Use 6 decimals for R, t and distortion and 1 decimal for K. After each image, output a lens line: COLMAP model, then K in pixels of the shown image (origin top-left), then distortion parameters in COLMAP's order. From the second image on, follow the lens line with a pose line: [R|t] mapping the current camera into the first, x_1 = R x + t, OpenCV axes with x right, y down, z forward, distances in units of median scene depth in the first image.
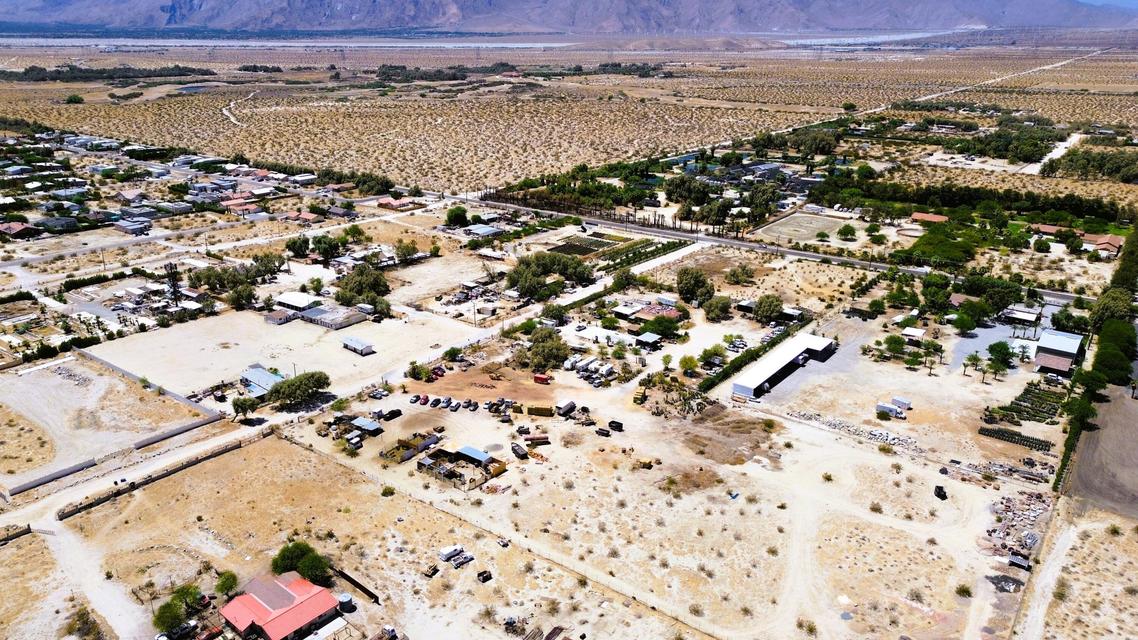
lens RADIAL K [[798.5, 0, 567.7], [0, 798.5, 323.5], [0, 0, 1]] dist [0.065584, -0.067740]
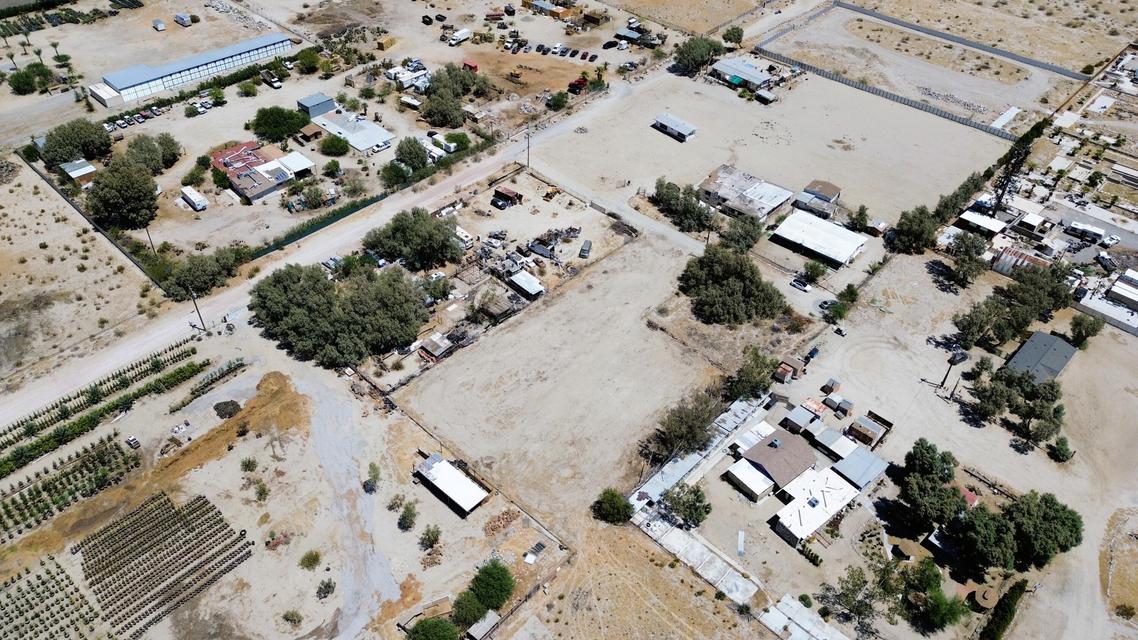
lens RADIAL K [[798.5, 0, 569.4], [0, 798.5, 323.7], [0, 0, 1]] dist [0.065584, -0.067740]
pose [[-0.992113, -0.105168, 0.068198, -0.218365], [0.009858, 0.476934, 0.878884, -0.555486], [-0.124956, 0.872624, -0.472136, 1.477809]]
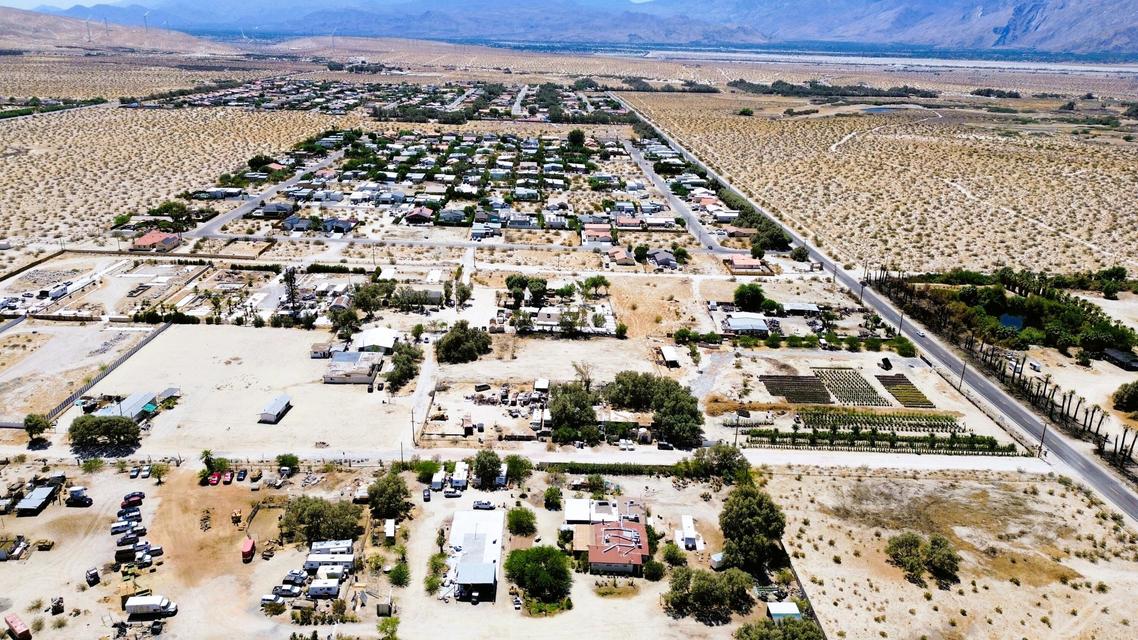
lens RADIAL K [[798.5, 0, 571.0], [0, 798.5, 329.5], [0, 0, 1]] dist [0.065584, -0.067740]
pose [[0.617695, 0.276284, -0.736288, 0.496821], [-0.288684, 0.950553, 0.114498, -0.223263], [0.731515, 0.141830, 0.666911, 0.616606]]
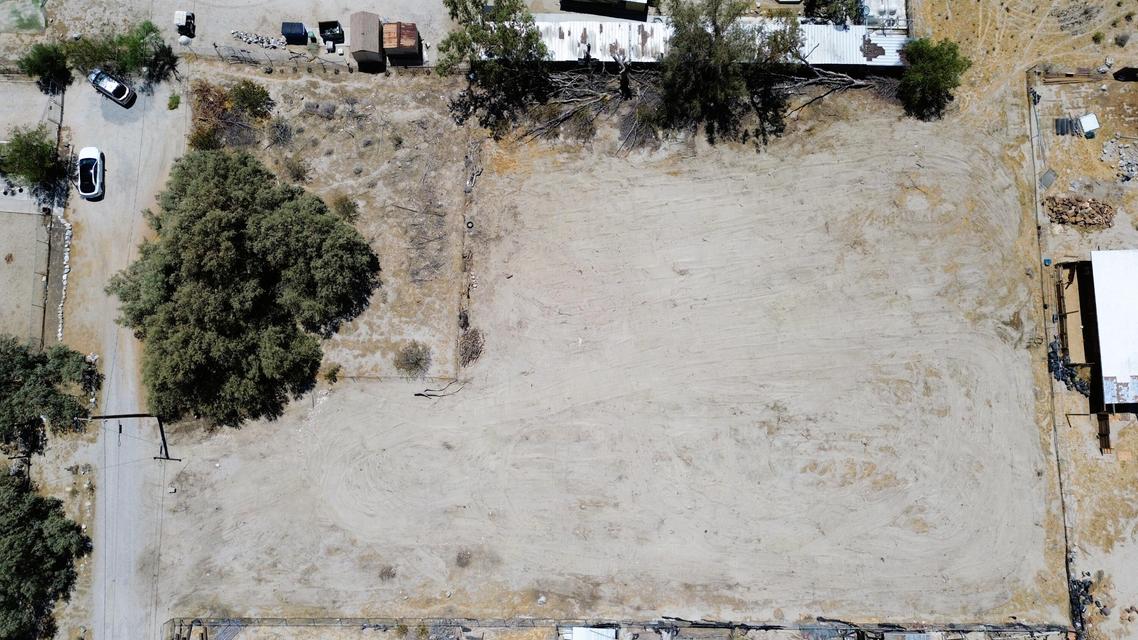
lens RADIAL K [[798.5, 0, 573.5], [0, 798.5, 316.2], [0, 0, 1]] dist [0.065584, -0.067740]
pose [[0.595334, 0.797783, -0.095492, -0.205057], [-0.281312, 0.318286, 0.905294, -0.285952], [0.752622, -0.512090, 0.413913, 1.138180]]
